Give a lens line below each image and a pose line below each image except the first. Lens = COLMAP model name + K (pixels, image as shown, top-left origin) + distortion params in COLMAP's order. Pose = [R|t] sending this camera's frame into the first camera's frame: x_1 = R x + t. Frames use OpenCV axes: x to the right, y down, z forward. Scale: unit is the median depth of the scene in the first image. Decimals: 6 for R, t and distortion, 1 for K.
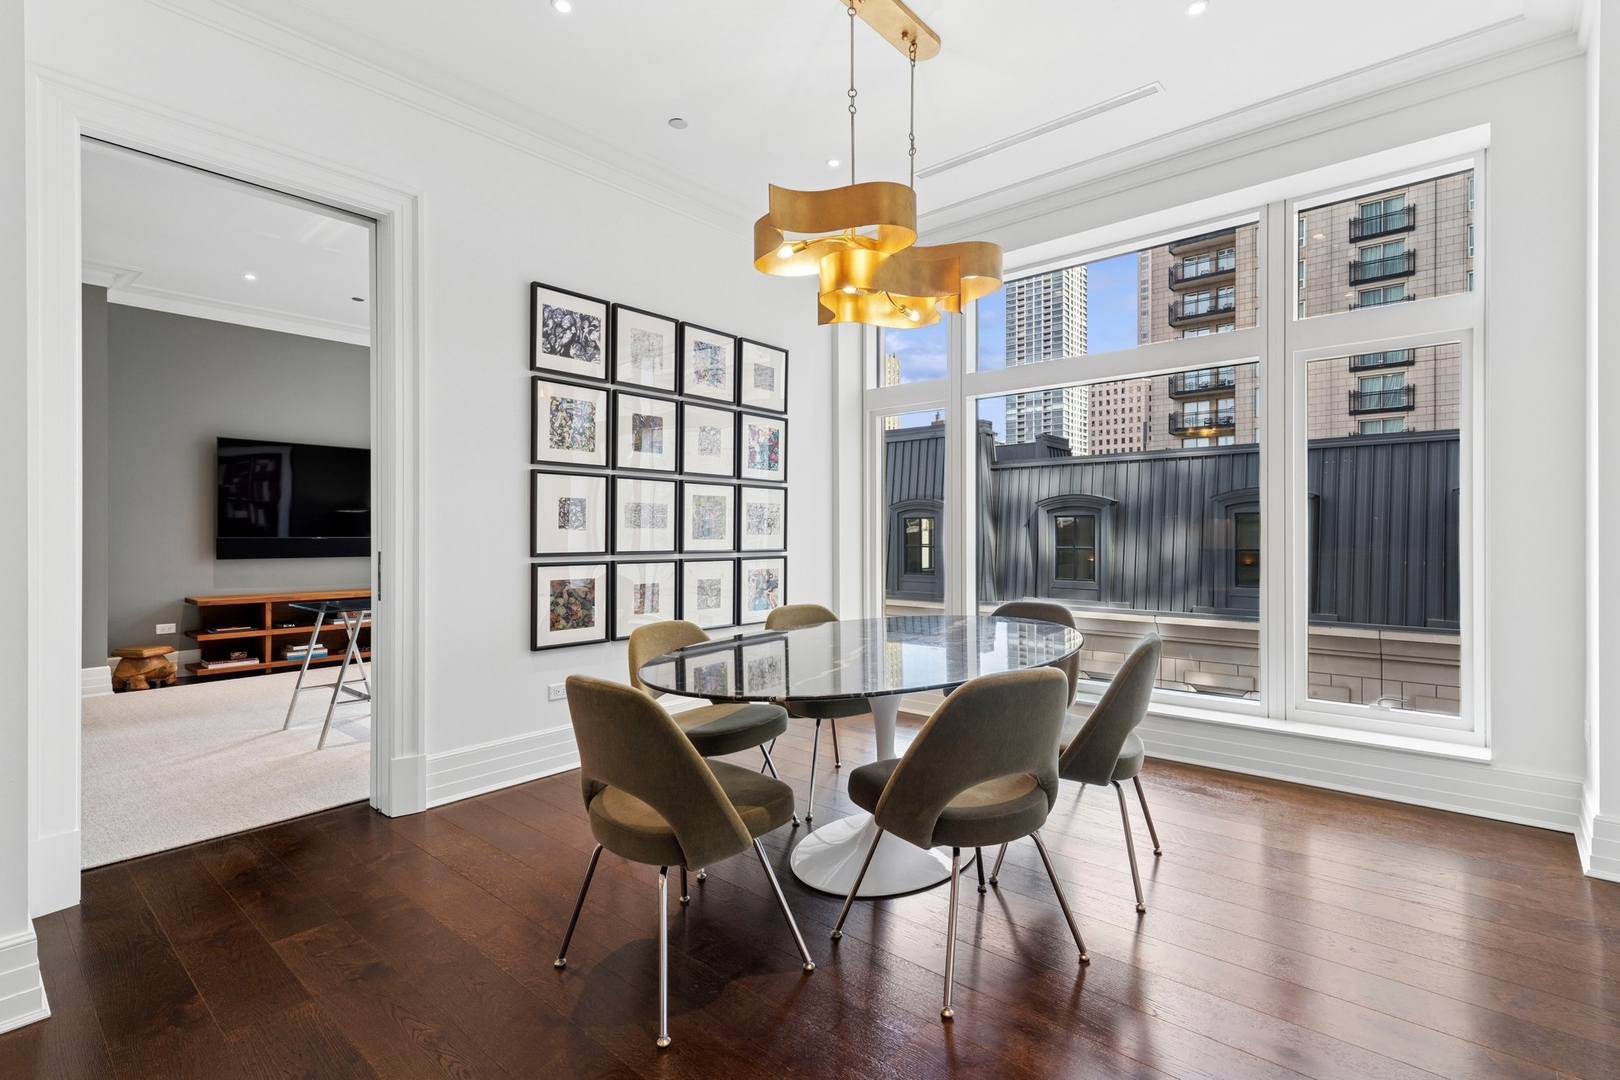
lens RADIAL K [[772.6, 0, 821.0], [0, 772.6, 529.9], [0, 0, 1]] dist [0.009534, 0.000437]
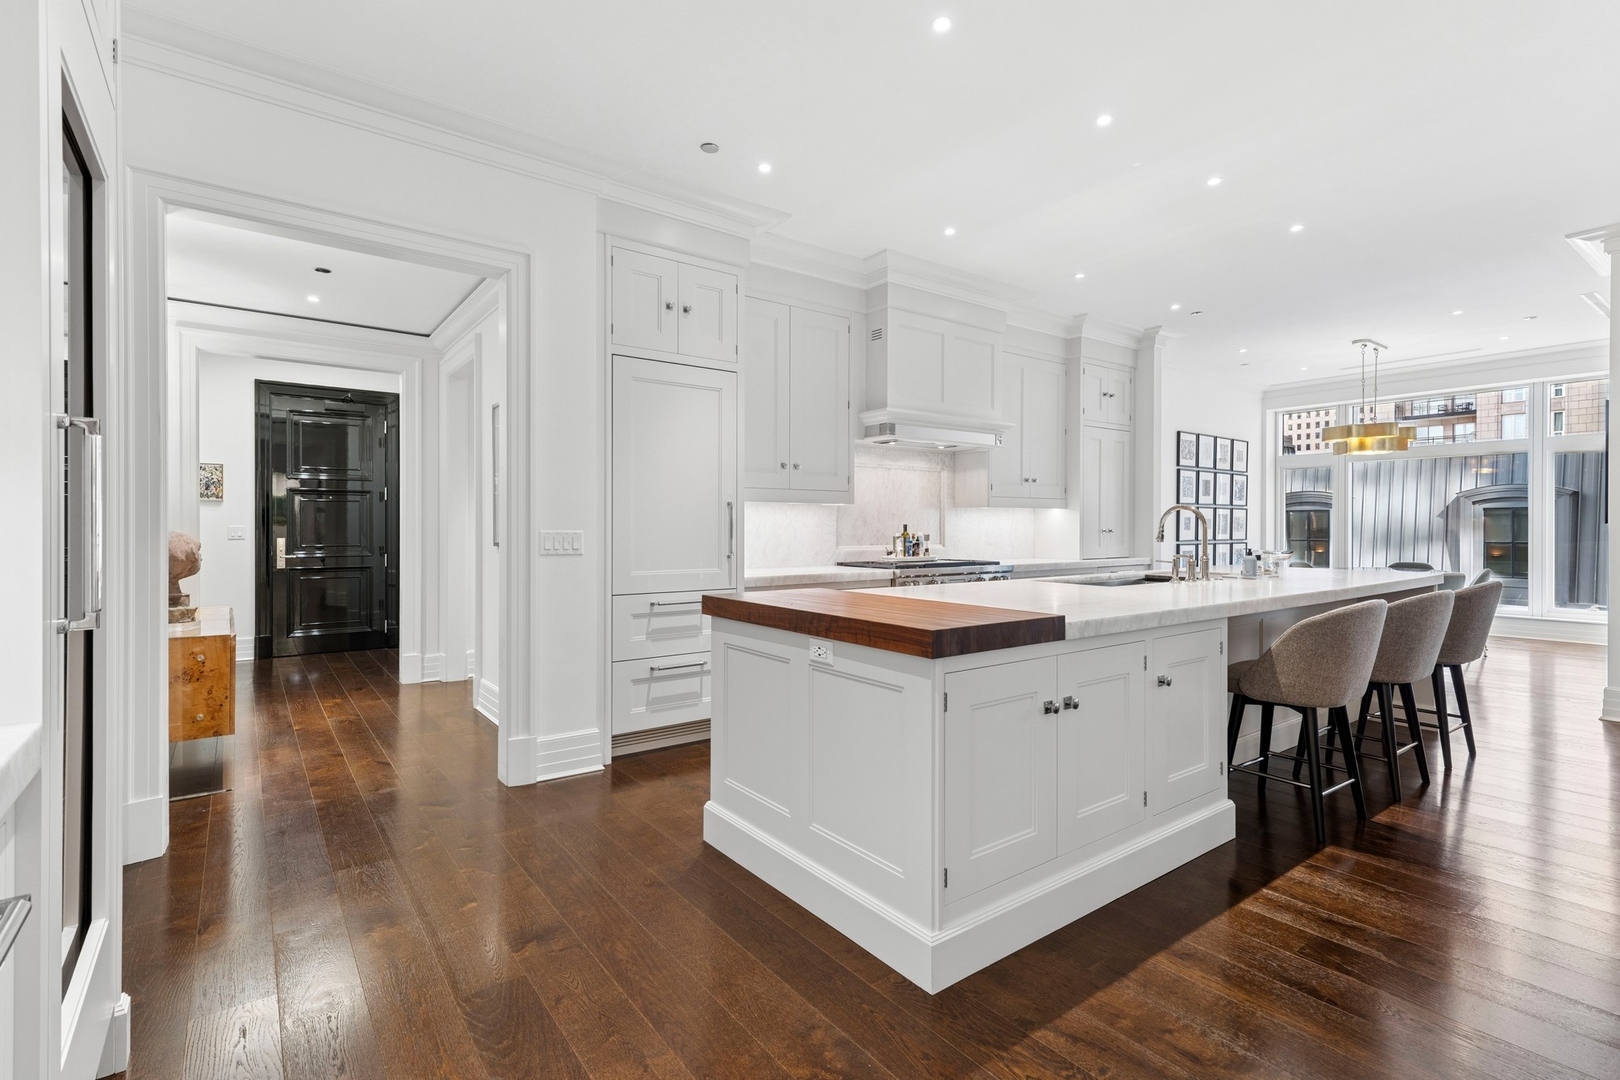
lens RADIAL K [[738.2, 0, 802.5], [0, 738.2, 529.2], [0, 0, 1]] dist [0.015651, -0.001960]
pose [[0.972261, 0.004803, -0.233848, -0.075034], [-0.001034, 0.999868, 0.016235, -0.003097], [0.233895, -0.015542, 0.972138, -0.122916]]
